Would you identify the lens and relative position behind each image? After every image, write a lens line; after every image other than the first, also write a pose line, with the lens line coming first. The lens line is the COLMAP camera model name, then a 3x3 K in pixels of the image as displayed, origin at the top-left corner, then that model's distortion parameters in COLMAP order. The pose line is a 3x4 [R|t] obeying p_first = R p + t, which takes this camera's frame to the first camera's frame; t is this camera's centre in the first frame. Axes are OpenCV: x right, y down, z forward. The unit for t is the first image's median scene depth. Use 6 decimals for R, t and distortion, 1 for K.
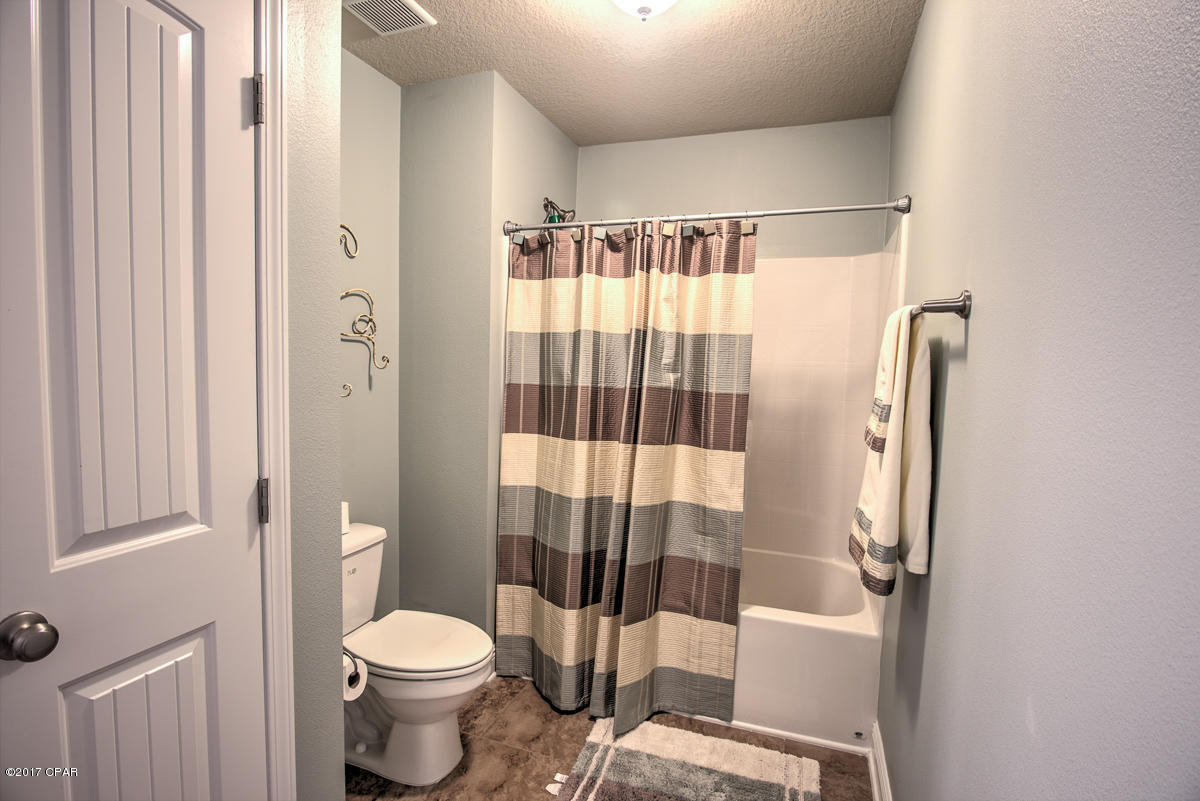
lens RADIAL K [[586.2, 0, 598.6], [0, 586.2, 401.1], [0, 0, 1]] dist [-0.019294, -0.001272]
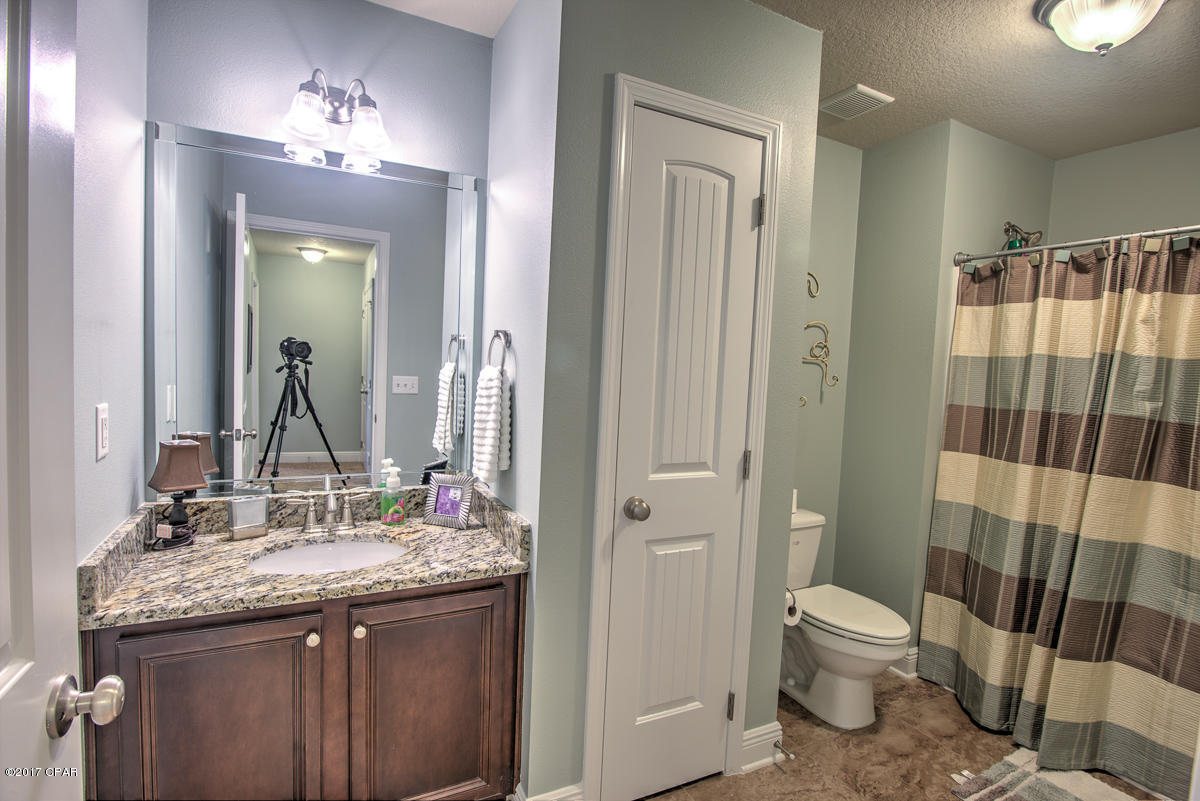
lens RADIAL K [[586.2, 0, 603.4], [0, 586.2, 400.0], [0, 0, 1]] dist [-0.019294, -0.001272]
pose [[0.741916, 0.048582, -0.668731, 0.098229], [-0.075798, 0.997055, -0.011660, 0.025316], [0.666195, 0.059339, 0.743413, -0.236577]]
